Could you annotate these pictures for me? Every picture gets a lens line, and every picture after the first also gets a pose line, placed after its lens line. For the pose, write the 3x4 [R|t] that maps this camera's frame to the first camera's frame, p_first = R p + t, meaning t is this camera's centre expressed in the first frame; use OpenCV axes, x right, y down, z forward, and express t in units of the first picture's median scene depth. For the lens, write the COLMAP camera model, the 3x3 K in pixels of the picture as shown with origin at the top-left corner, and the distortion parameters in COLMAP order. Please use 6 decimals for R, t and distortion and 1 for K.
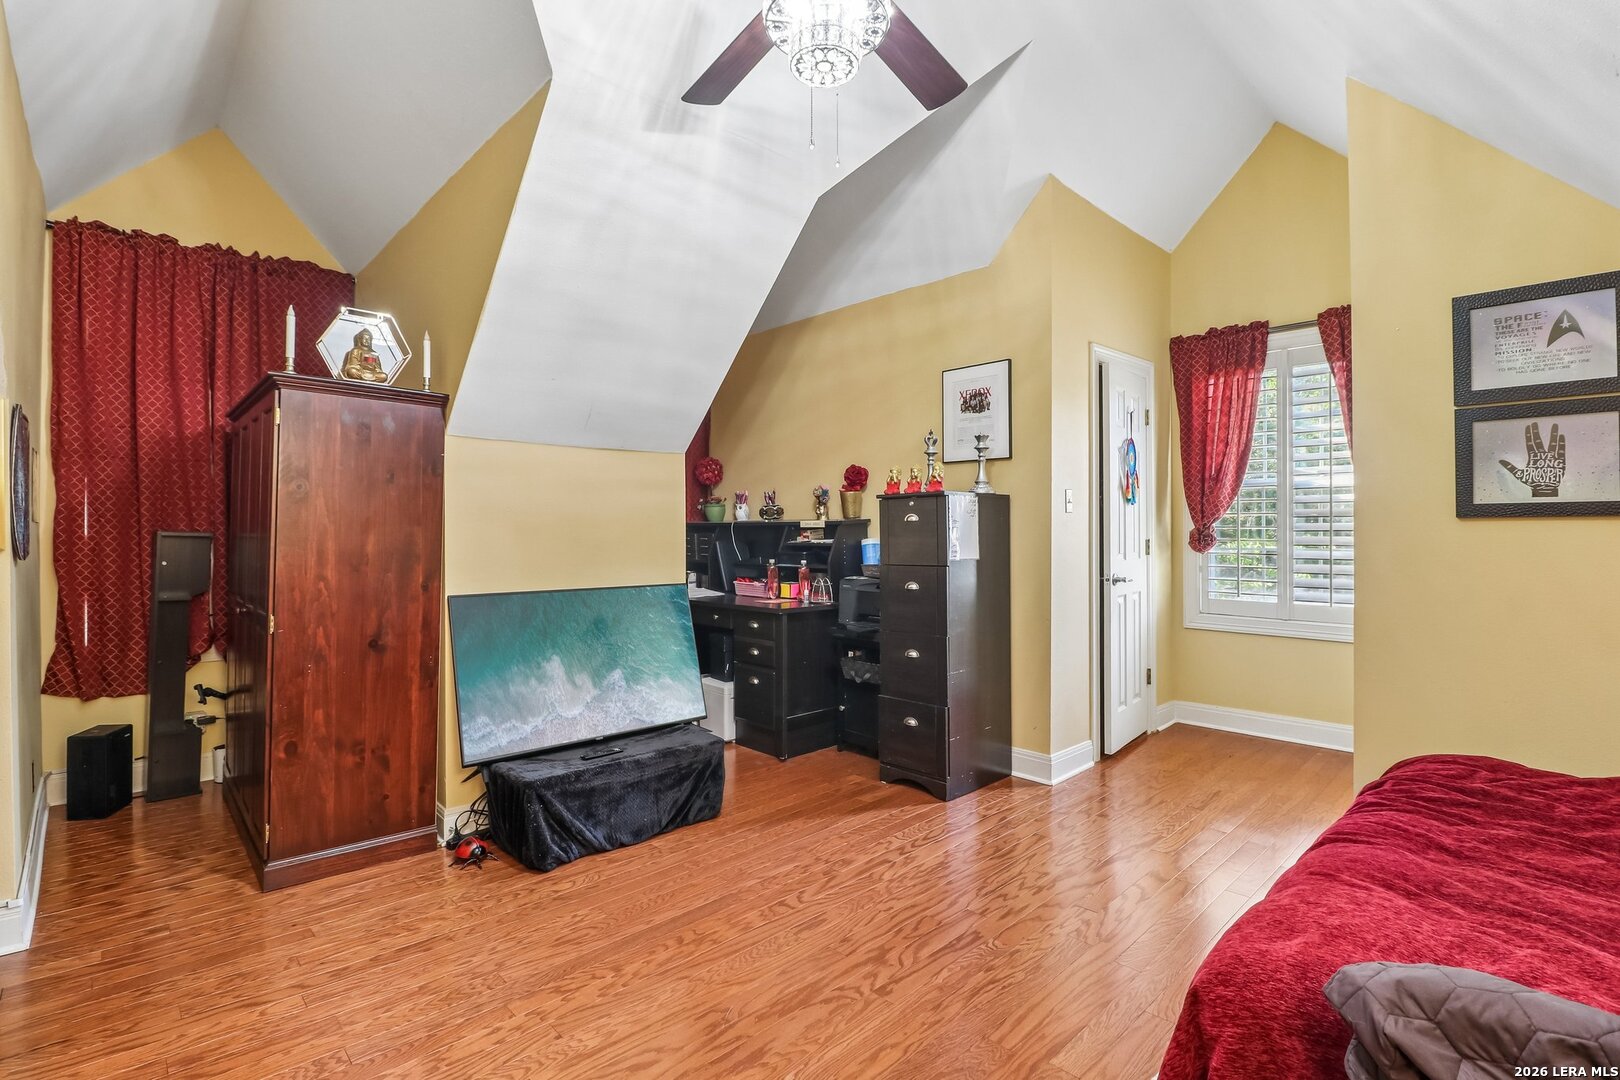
lens RADIAL K [[764.5, 0, 799.8], [0, 764.5, 534.9], [0, 0, 1]] dist [0.009959, -0.007549]
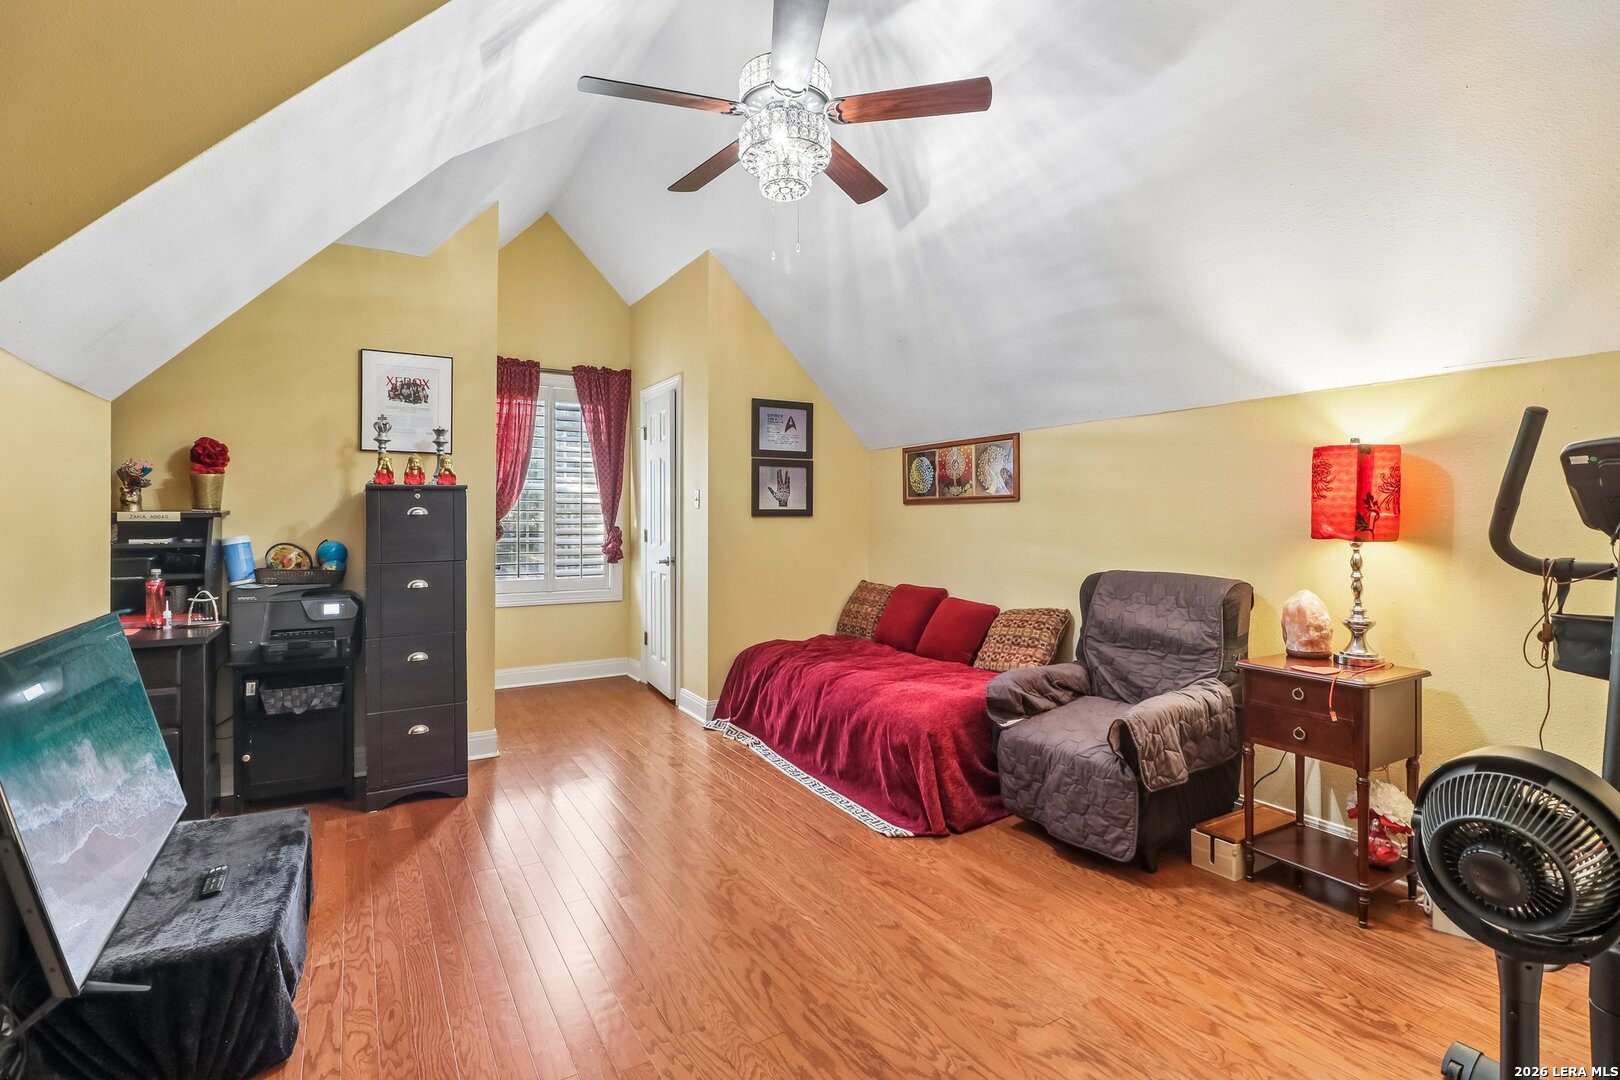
lens RADIAL K [[764.5, 0, 797.2], [0, 764.5, 529.6], [0, 0, 1]] dist [0.009959, -0.007549]
pose [[0.232696, -0.011114, 0.972486, -0.657777], [0.010263, 0.999907, 0.008971, -0.004081], [-0.972495, 0.007893, 0.232789, 0.332833]]
